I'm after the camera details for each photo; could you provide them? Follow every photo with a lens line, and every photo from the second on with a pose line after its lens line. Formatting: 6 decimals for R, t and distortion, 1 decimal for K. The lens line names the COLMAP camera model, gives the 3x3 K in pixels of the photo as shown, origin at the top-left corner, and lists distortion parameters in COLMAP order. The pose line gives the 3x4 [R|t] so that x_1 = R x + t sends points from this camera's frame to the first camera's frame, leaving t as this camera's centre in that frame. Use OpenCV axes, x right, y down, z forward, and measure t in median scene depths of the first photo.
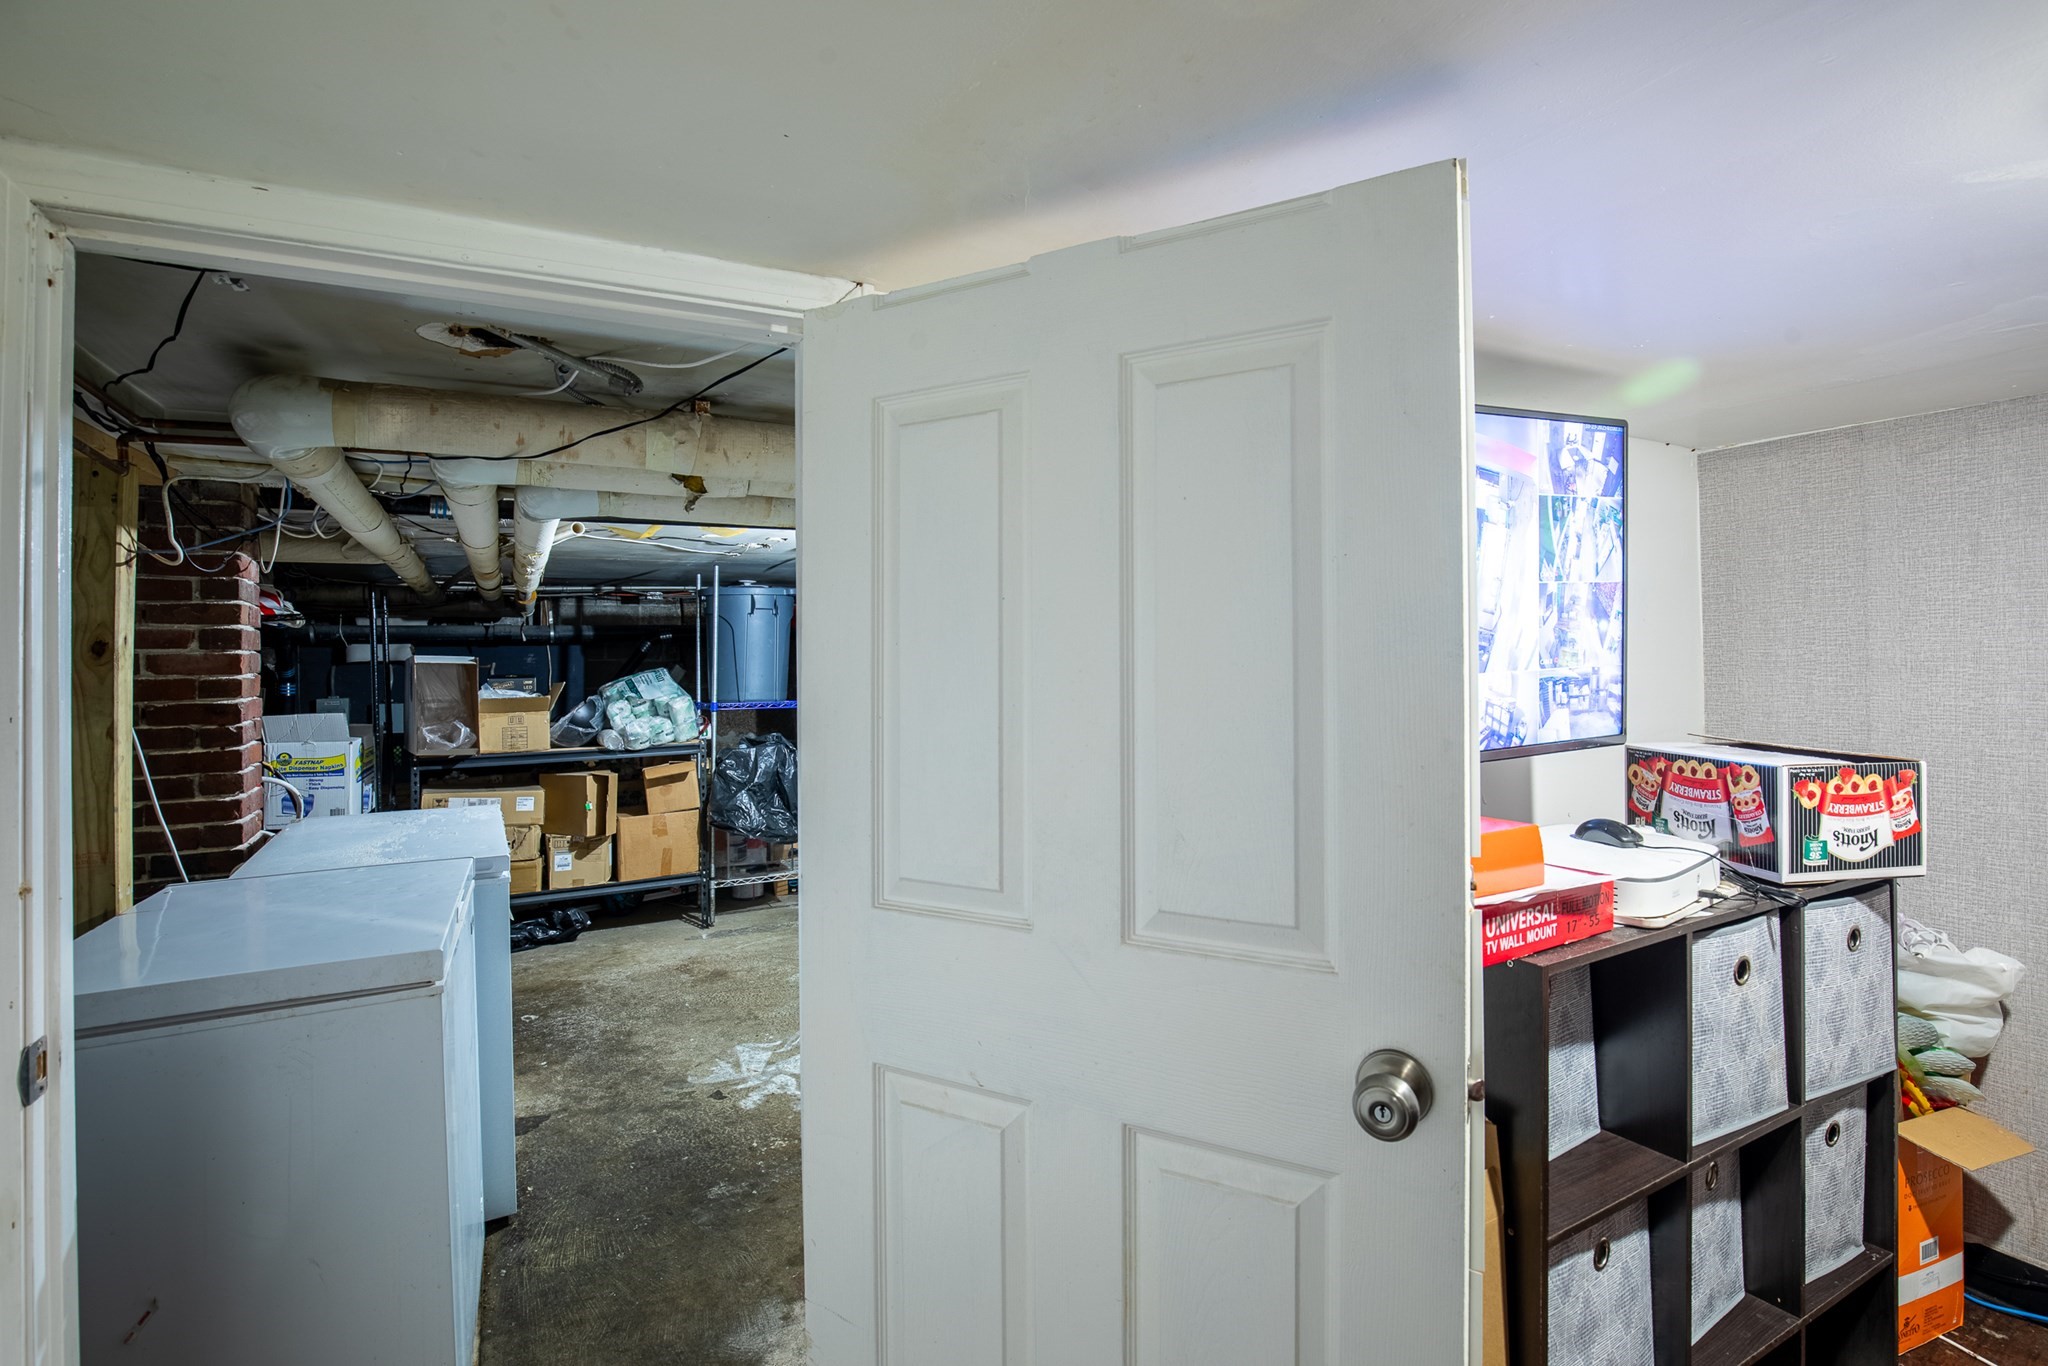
lens RADIAL K [[992.9, 0, 991.4], [0, 992.9, 683.9], [0, 0, 1]] dist [-0.032692, -0.000161]
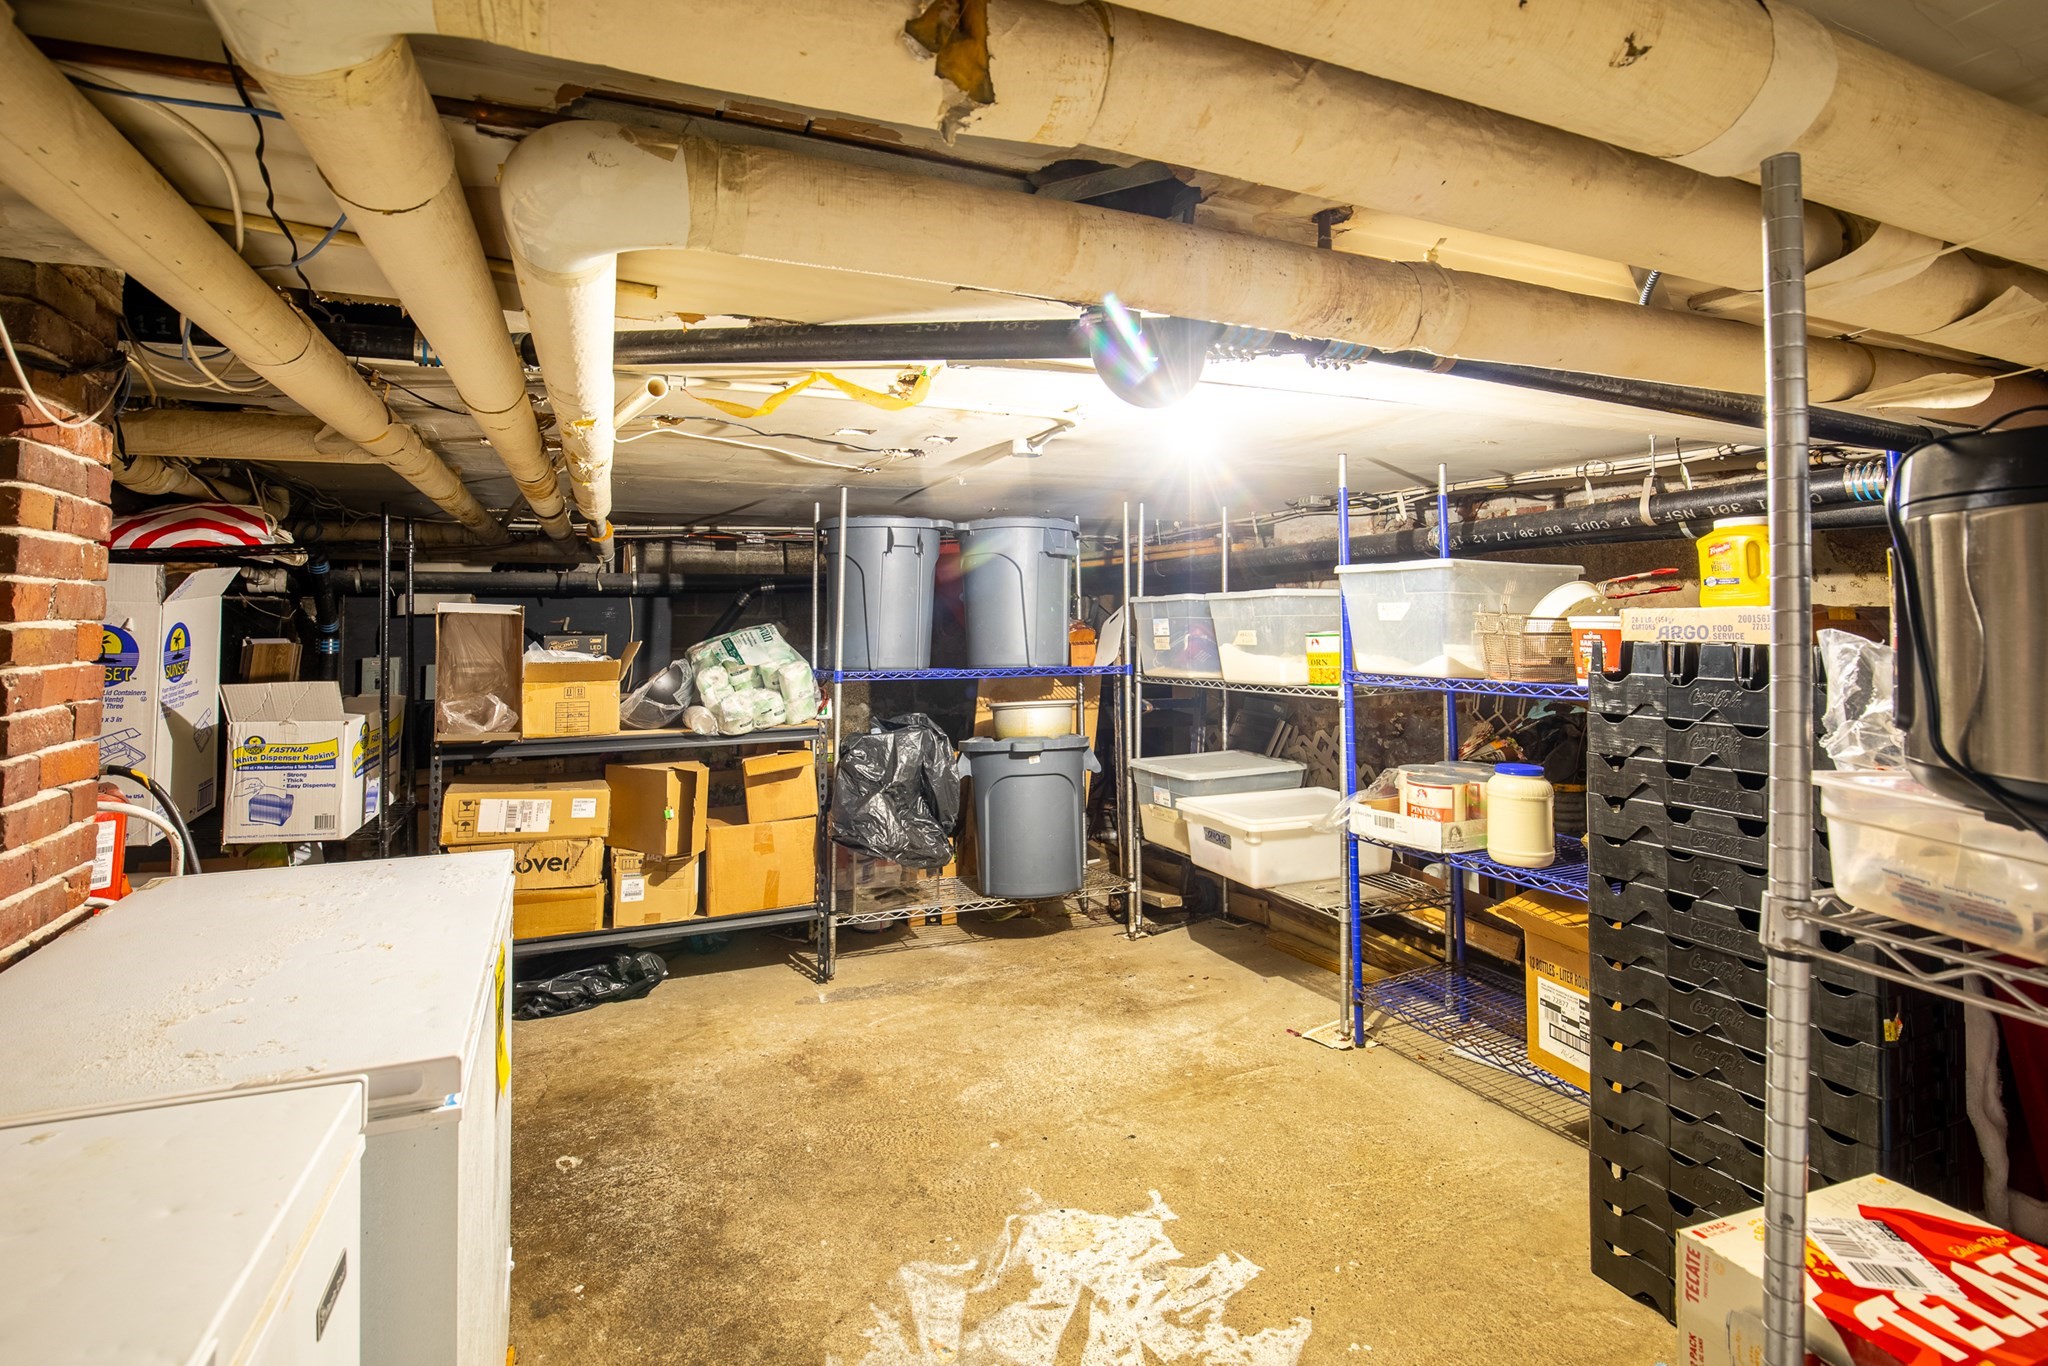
lens RADIAL K [[981.1, 0, 995.2], [0, 981.1, 600.0], [0, 0, 1]] dist [-0.027819, -0.000339]
pose [[0.997102, 0.006232, -0.075819, -0.112944], [-0.009745, 0.998892, -0.046048, -0.001512], [0.075448, 0.046653, 0.996058, 0.289320]]
